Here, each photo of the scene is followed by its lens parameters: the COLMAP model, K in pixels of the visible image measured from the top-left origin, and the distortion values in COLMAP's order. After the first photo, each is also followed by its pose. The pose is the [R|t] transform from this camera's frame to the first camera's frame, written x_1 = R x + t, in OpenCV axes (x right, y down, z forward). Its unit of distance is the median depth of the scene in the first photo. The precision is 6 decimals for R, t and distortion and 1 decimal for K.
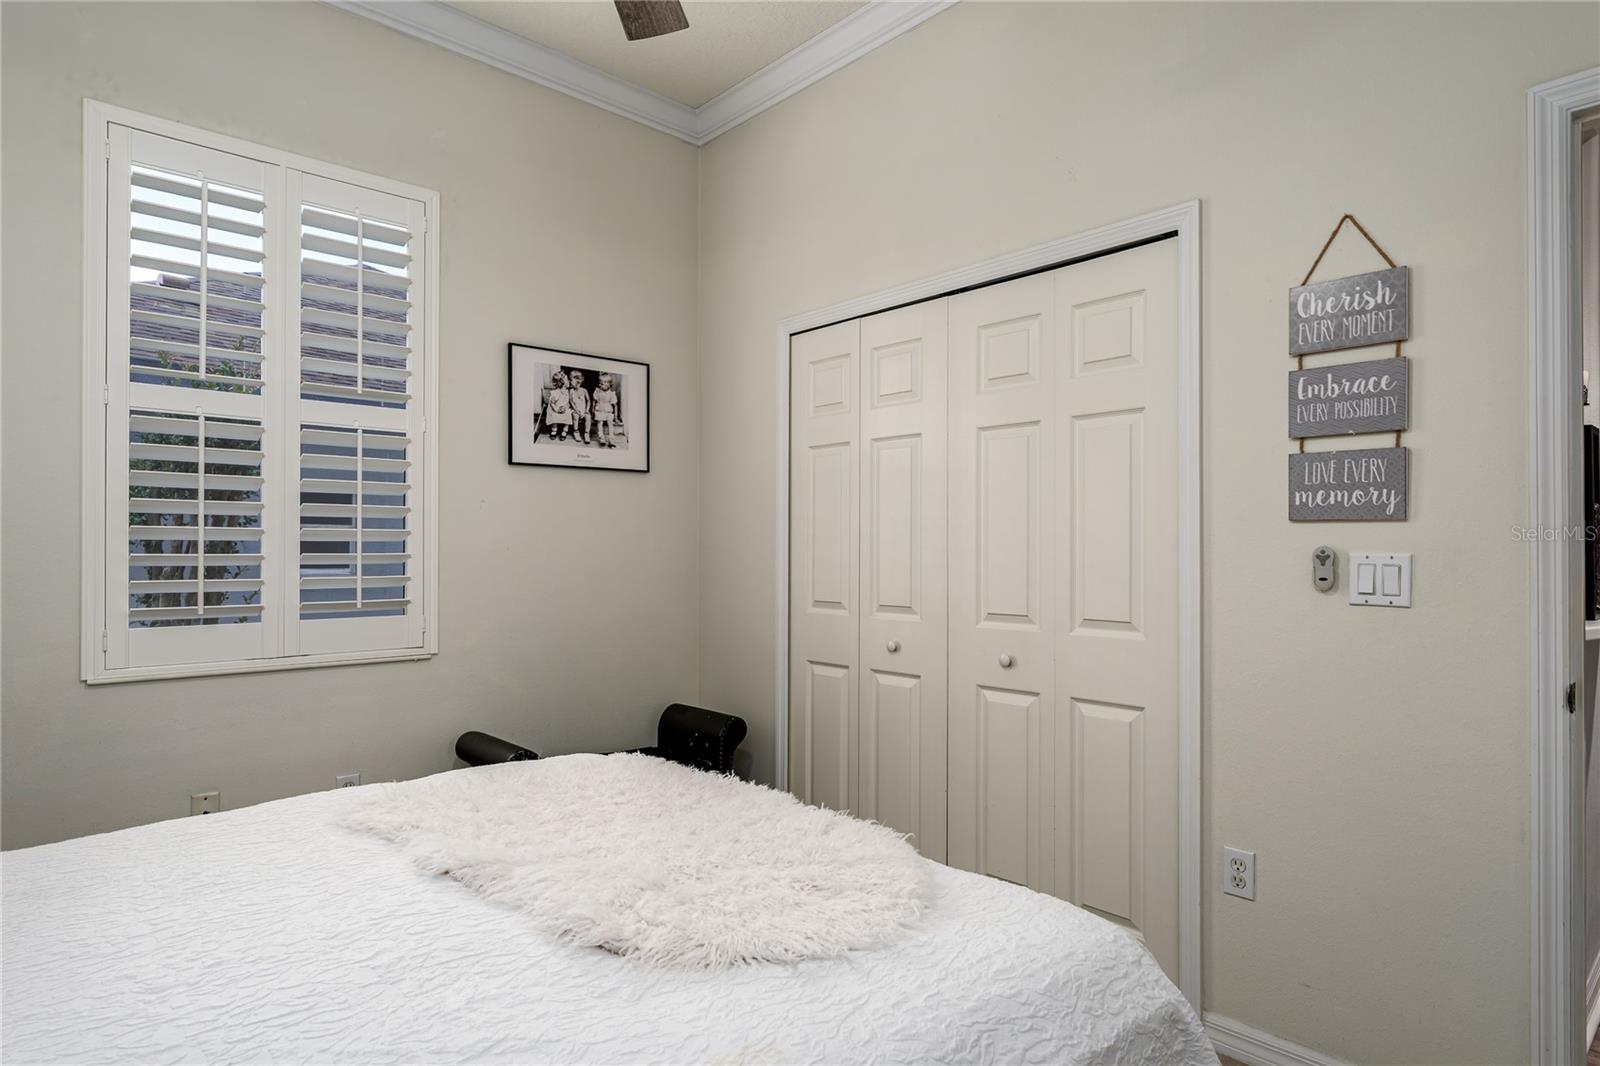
lens RADIAL K [[888.5, 0, 802.3], [0, 888.5, 542.6], [0, 0, 1]] dist [-0.004192, 0.001484]
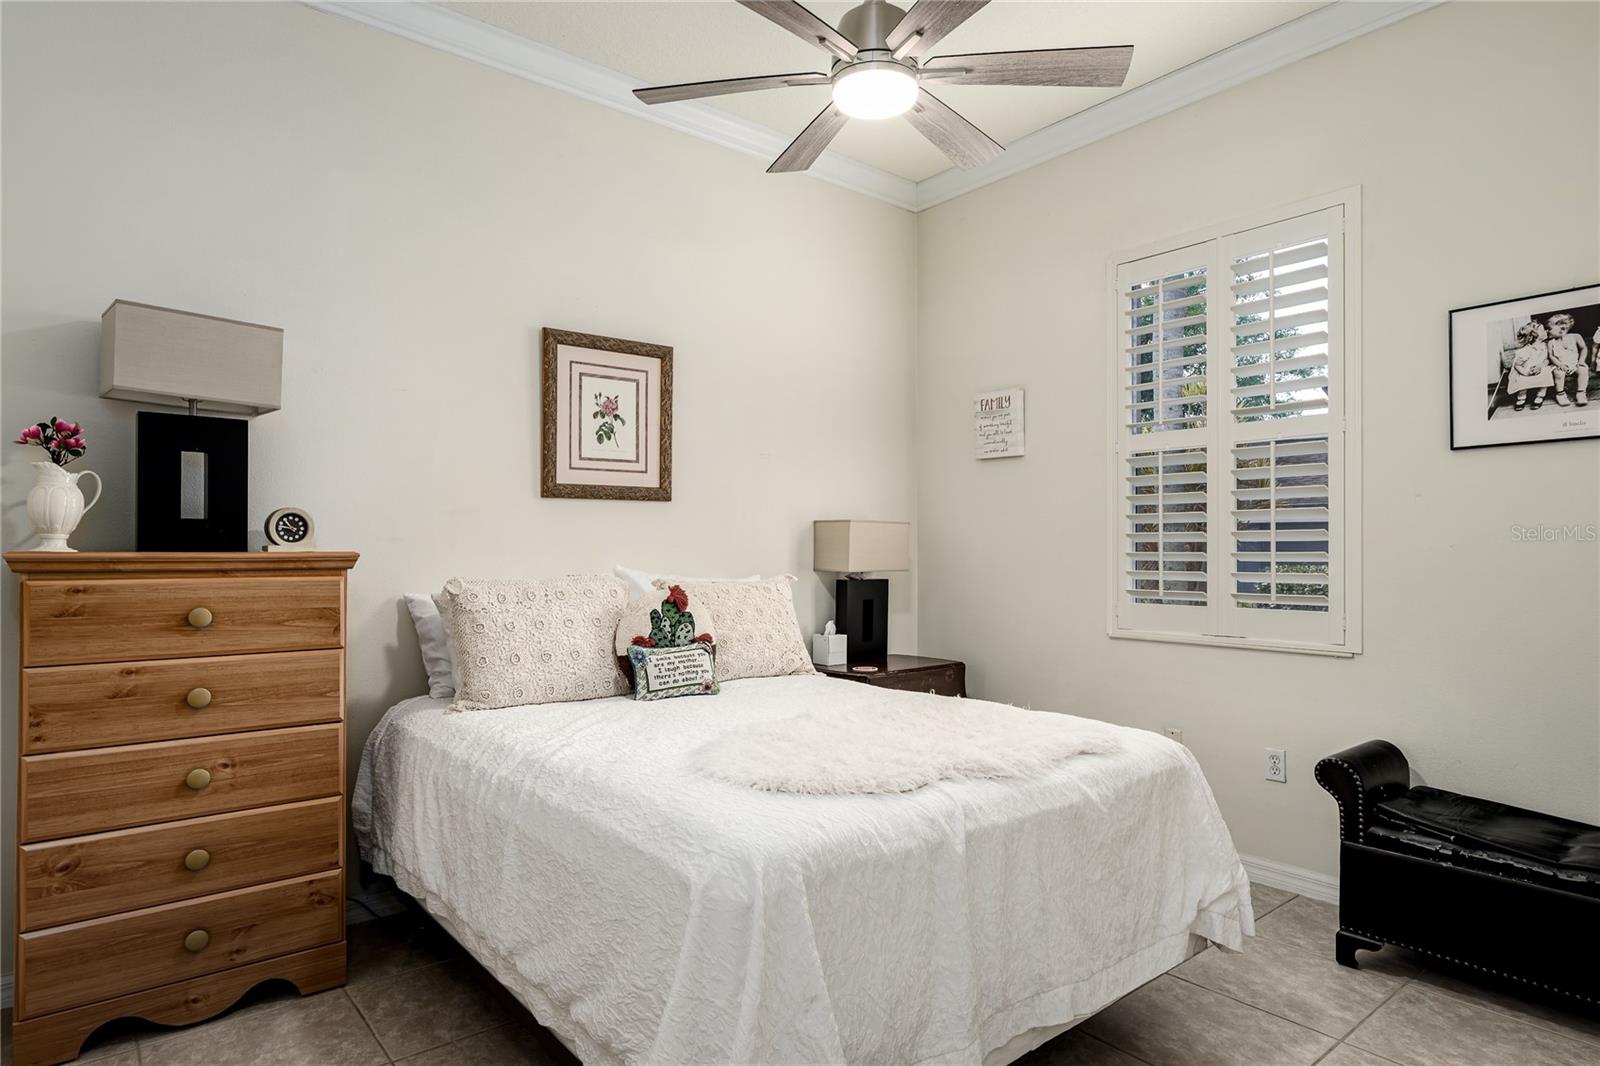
lens RADIAL K [[888.5, 0, 802.1], [0, 888.5, 537.0], [0, 0, 1]] dist [-0.004192, 0.001484]
pose [[-0.060144, -0.018921, -0.998010, 0.554301], [0.006109, 0.999795, -0.019323, 0.009552], [0.998171, -0.007259, -0.060016, 0.399774]]
